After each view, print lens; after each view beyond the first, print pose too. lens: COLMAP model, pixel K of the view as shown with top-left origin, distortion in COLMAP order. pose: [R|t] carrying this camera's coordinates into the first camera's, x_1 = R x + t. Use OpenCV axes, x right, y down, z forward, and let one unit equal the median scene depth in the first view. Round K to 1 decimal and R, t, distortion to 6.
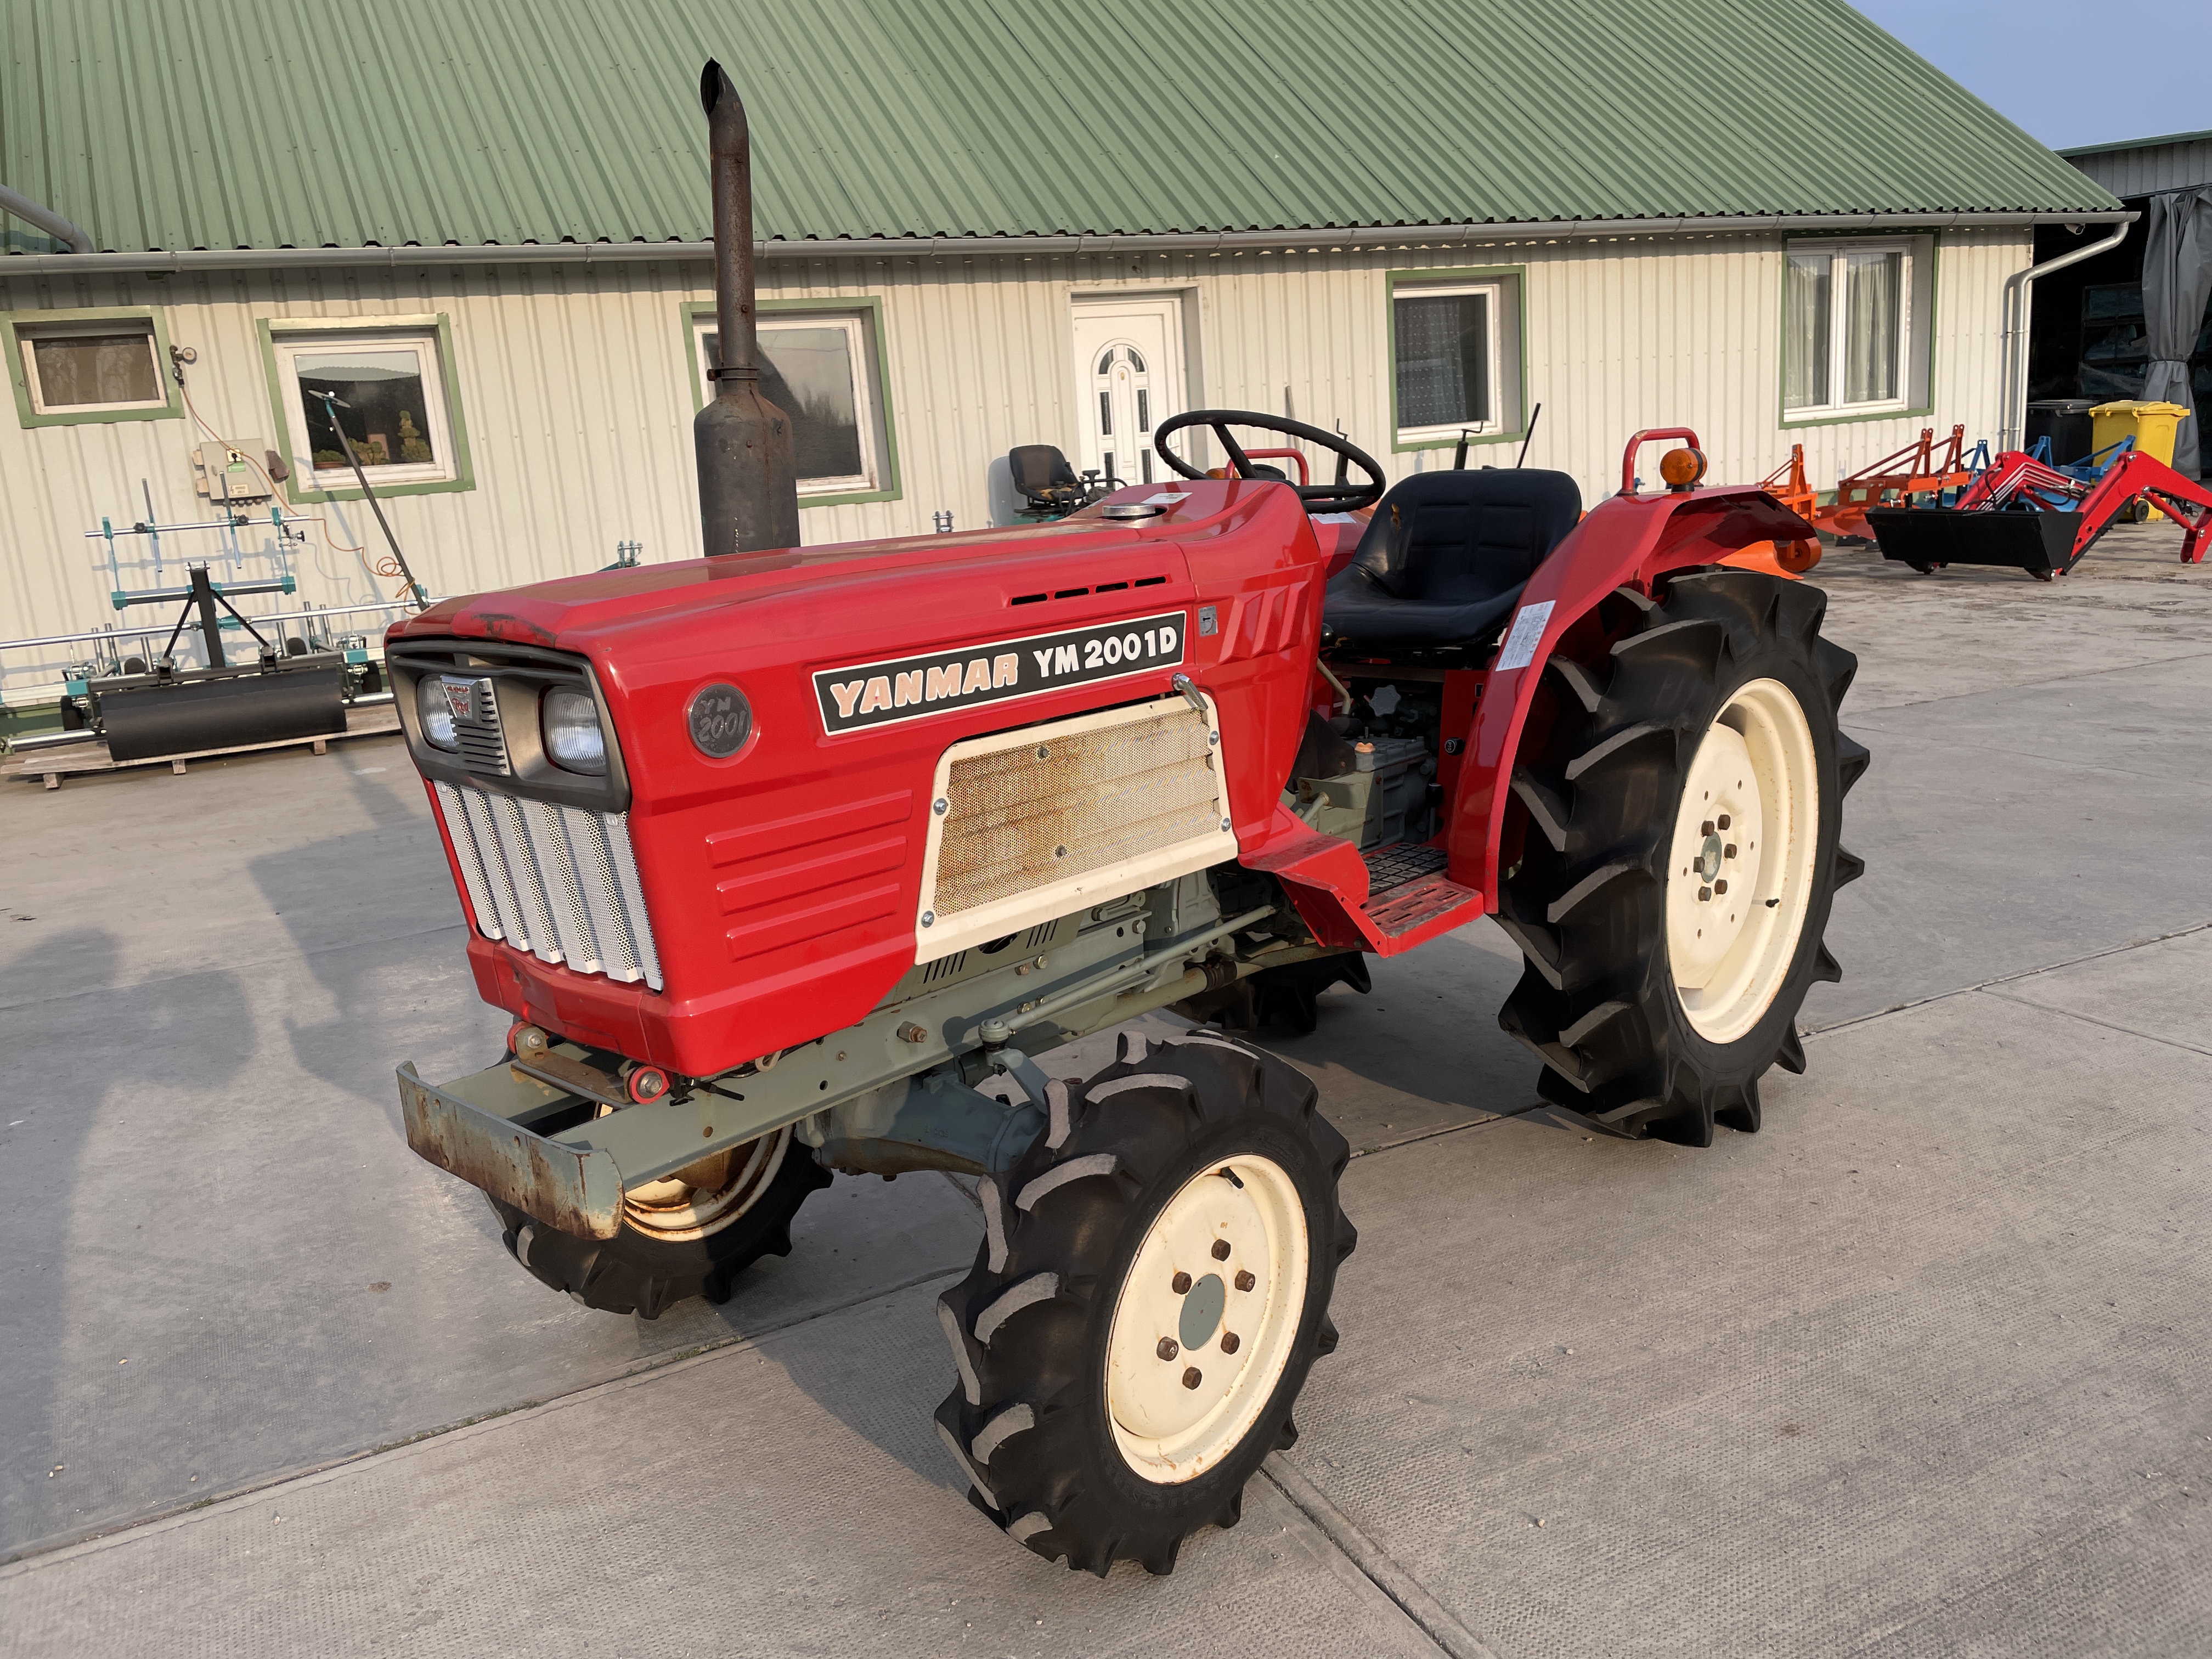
lens RADIAL K [[1679.4, 0, 1090.5], [0, 1679.4, 818.2], [0, 0, 1]] dist [0.085374, -0.115992]
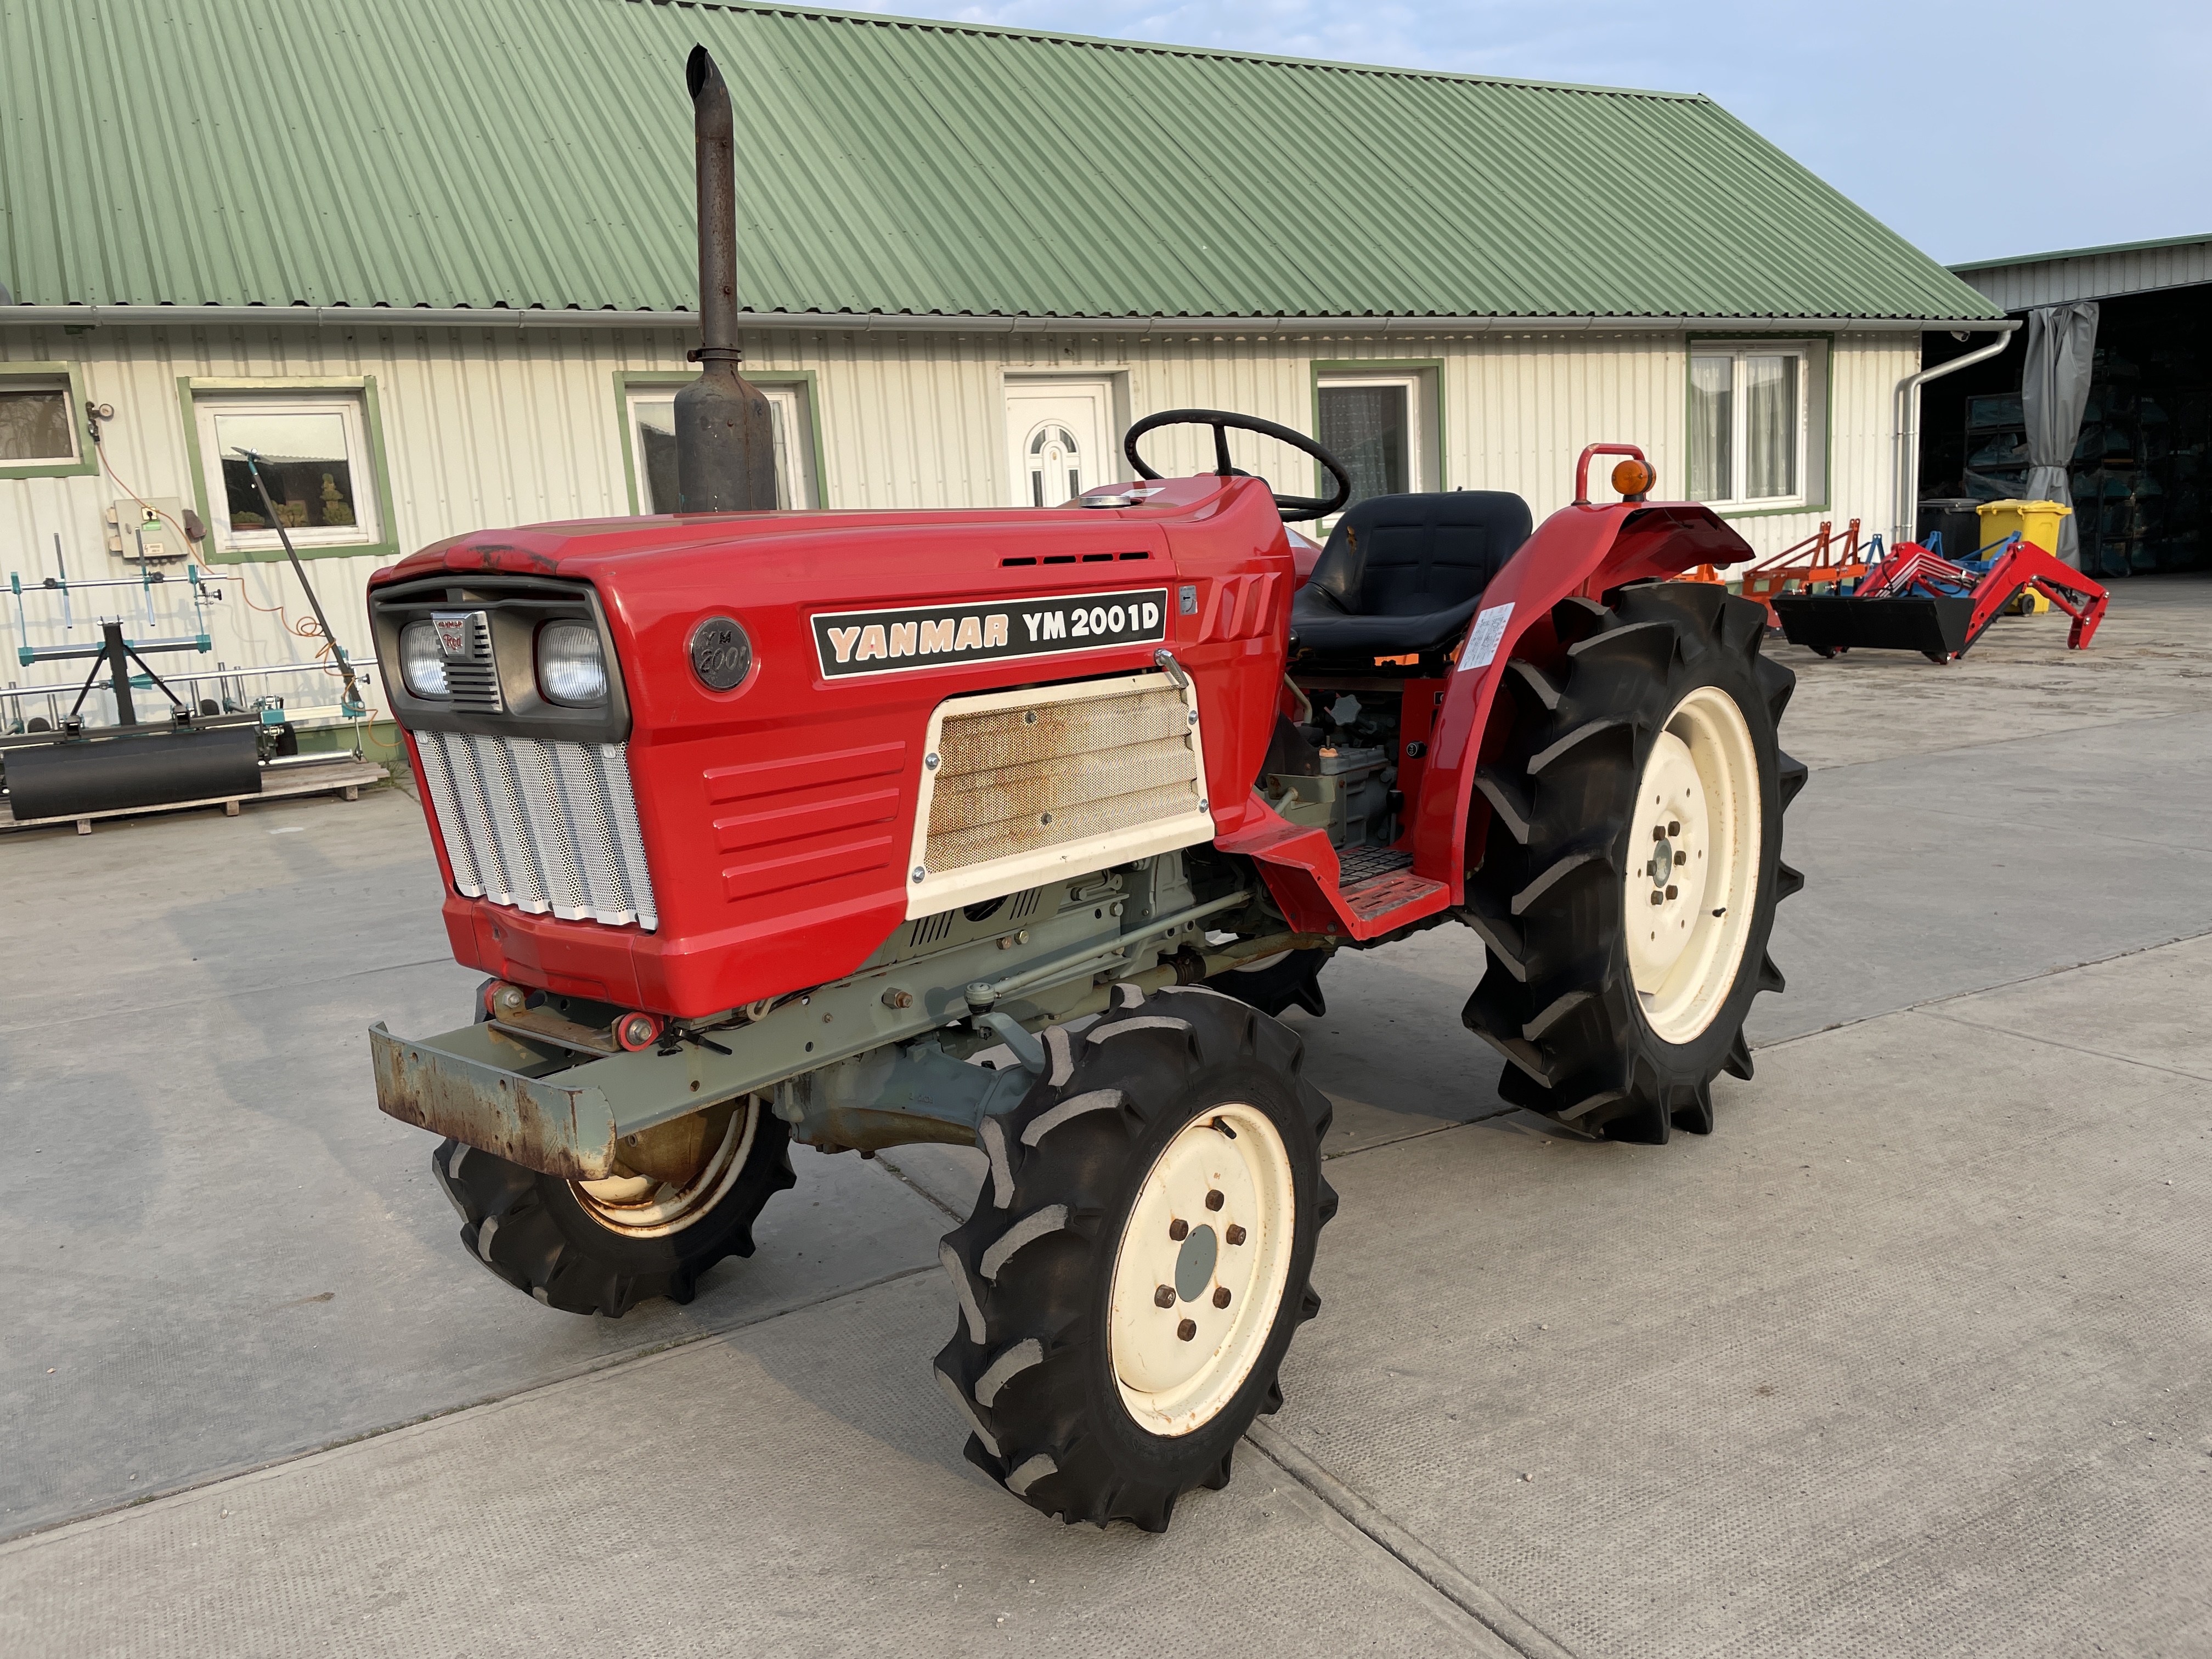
lens RADIAL K [[1679.9, 0, 1109.0], [0, 1679.9, 834.5], [0, 0, 1]] dist [0.086181, -0.117103]
pose [[0.998243, 0.003451, 0.059152, -0.031150], [-0.000552, 0.998800, -0.048962, 0.061569], [-0.059250, 0.048844, 0.997047, -0.002205]]
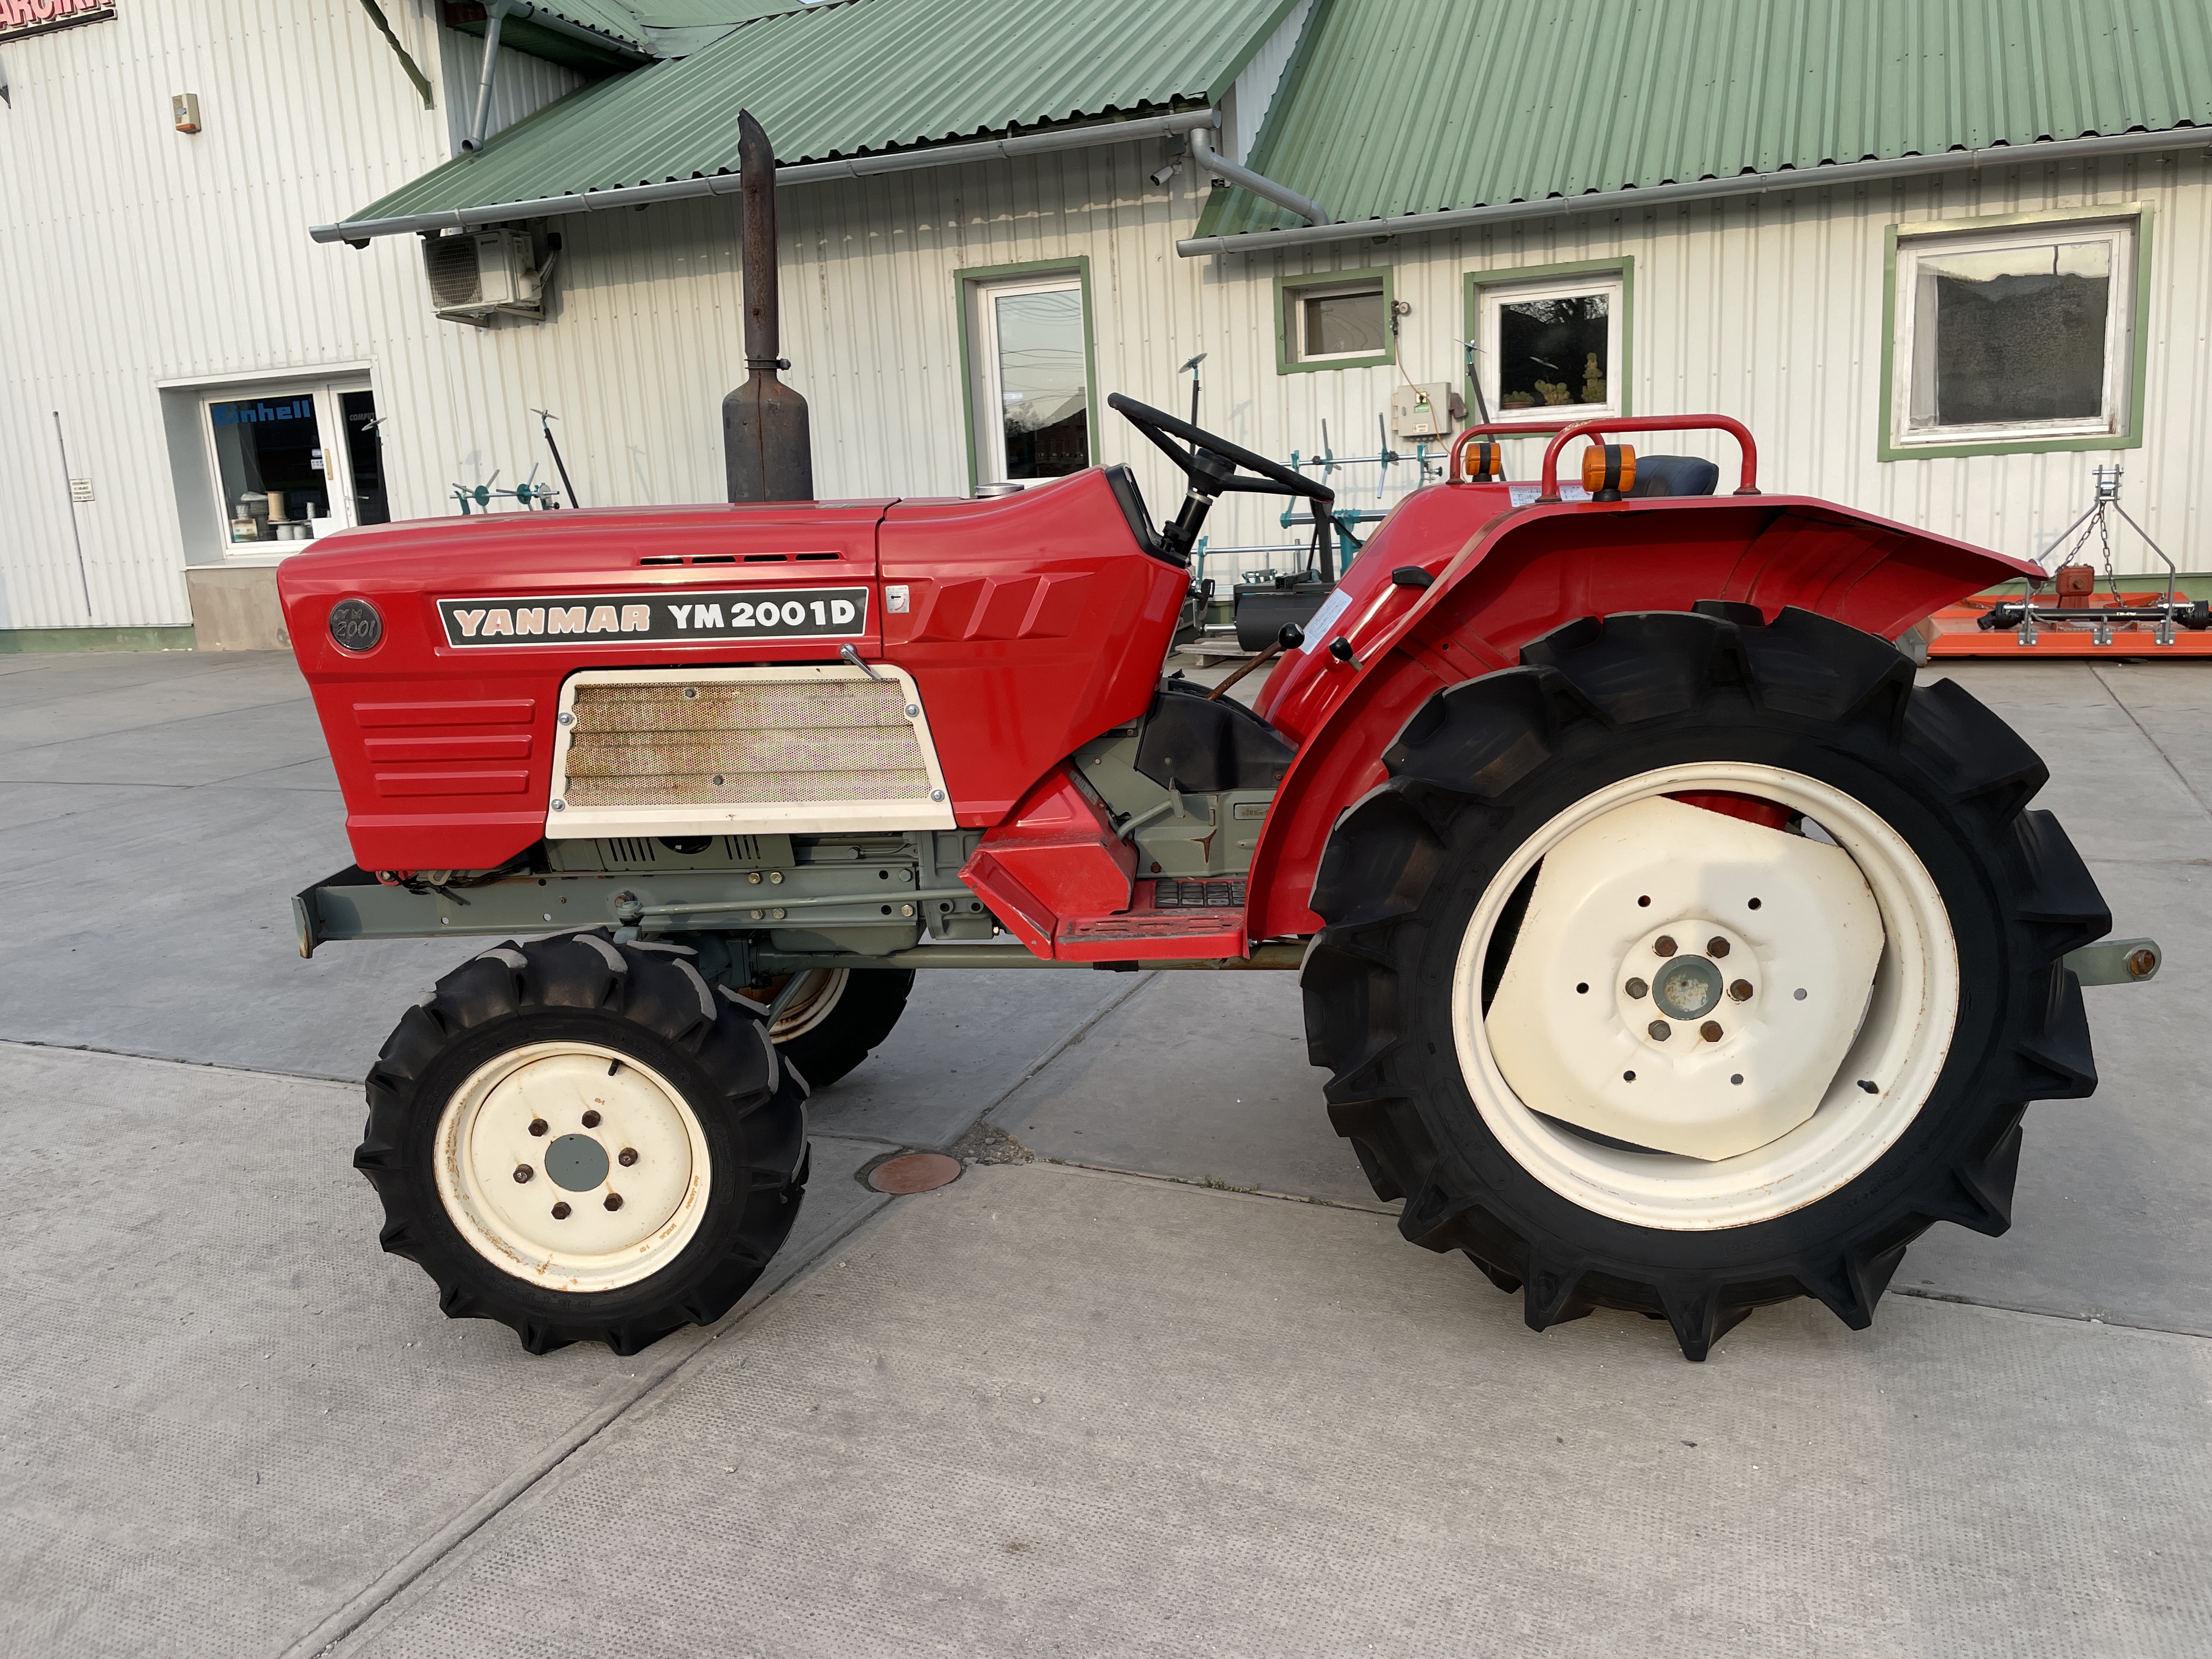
lens RADIAL K [[1679.9, 0, 1109.0], [0, 1679.9, 834.5], [0, 0, 1]] dist [0.086181, -0.117103]
pose [[0.646669, 0.200114, -0.736053, 0.812681], [-0.162462, 0.978965, 0.123423, -0.104302], [0.745269, 0.039767, 0.665578, 0.330501]]
